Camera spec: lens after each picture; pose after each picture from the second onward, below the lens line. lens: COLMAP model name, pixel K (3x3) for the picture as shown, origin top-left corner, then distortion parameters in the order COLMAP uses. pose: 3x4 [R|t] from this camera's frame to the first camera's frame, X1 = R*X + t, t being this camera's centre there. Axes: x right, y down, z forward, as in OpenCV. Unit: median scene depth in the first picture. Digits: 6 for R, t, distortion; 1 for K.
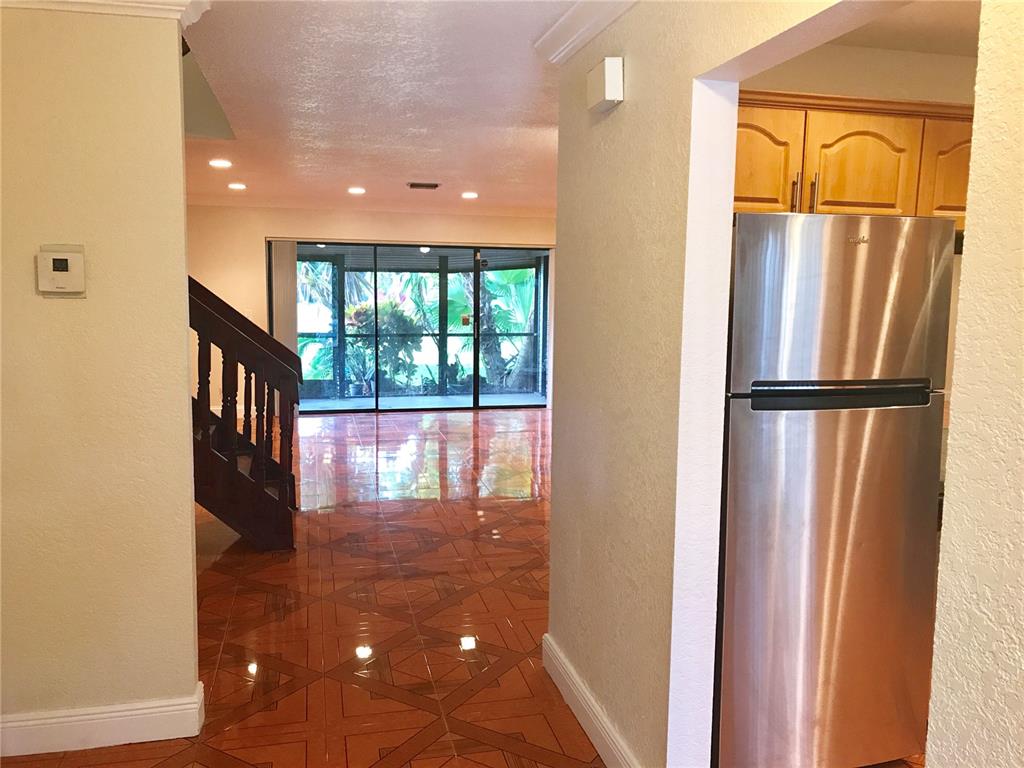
lens RADIAL K [[840.4, 0, 512.0], [0, 840.4, 384.0], [0, 0, 1]] dist [0.038353, -0.005870]
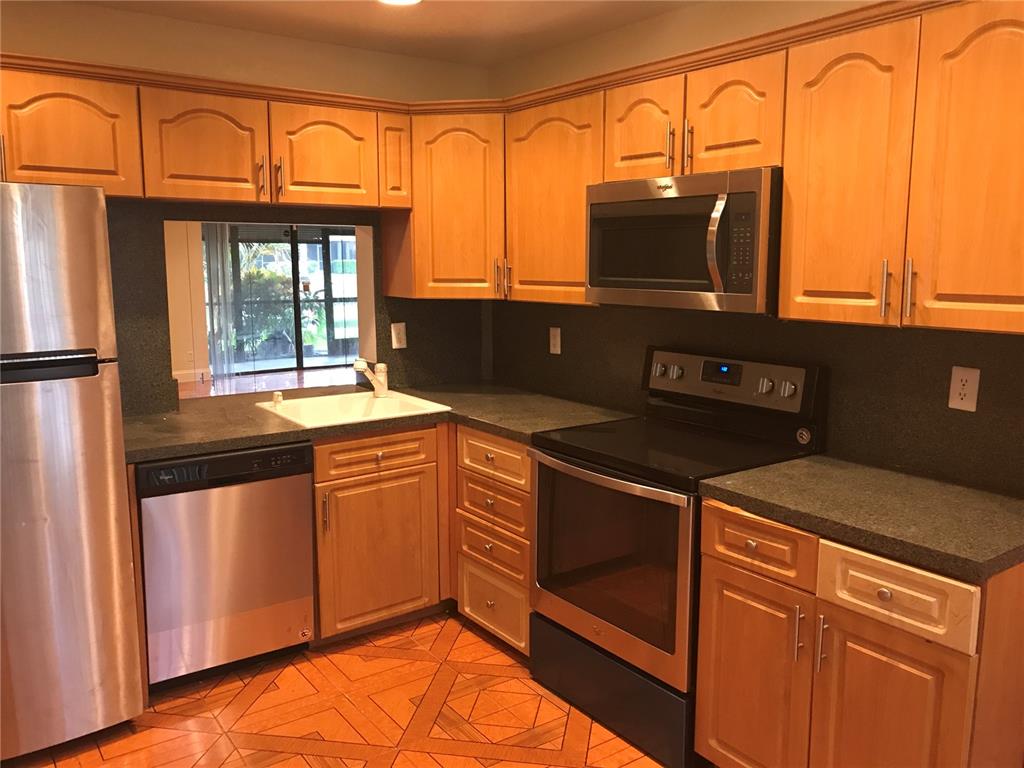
lens RADIAL K [[844.0, 0, 512.0], [0, 844.0, 384.0], [0, 0, 1]] dist [0.013276, -0.003660]
pose [[0.926380, -0.072924, 0.369463, 0.118731], [0.058373, 0.997020, 0.050425, 0.002884], [-0.372039, -0.025146, 0.927876, -0.021713]]
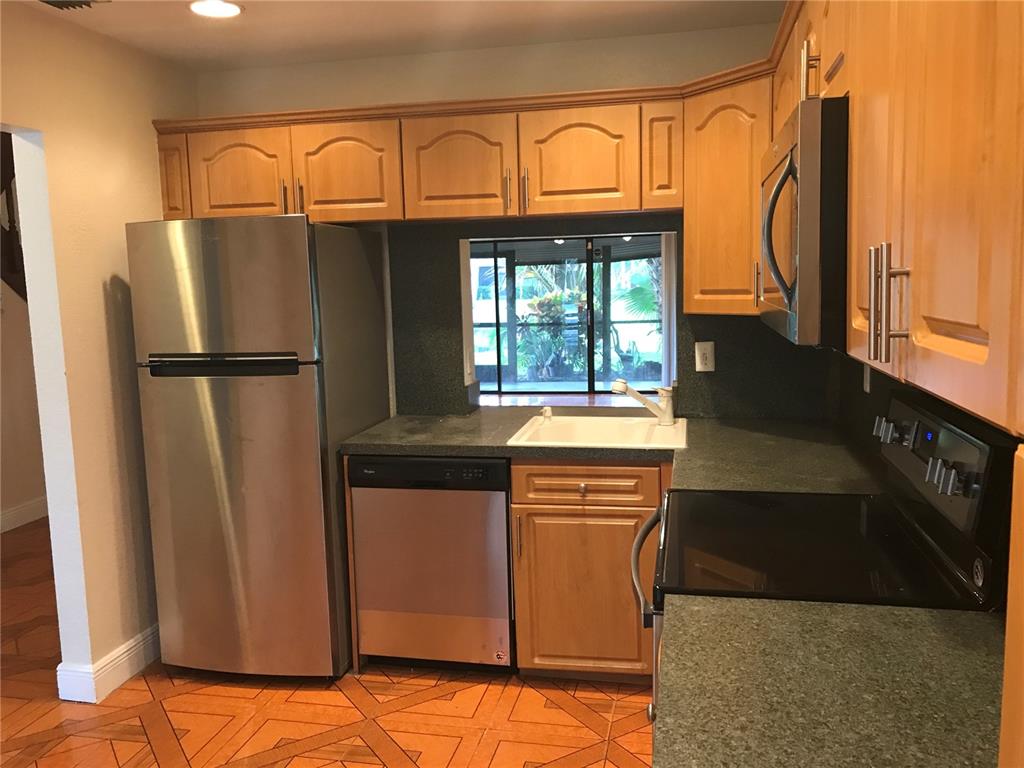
lens RADIAL K [[840.4, 0, 512.0], [0, 840.4, 384.0], [0, 0, 1]] dist [0.038353, -0.005870]
pose [[0.901635, 0.014016, -0.432272, 0.261189], [-0.008897, 0.999864, 0.013861, 0.003960], [0.432407, -0.008651, 0.901637, 0.016123]]
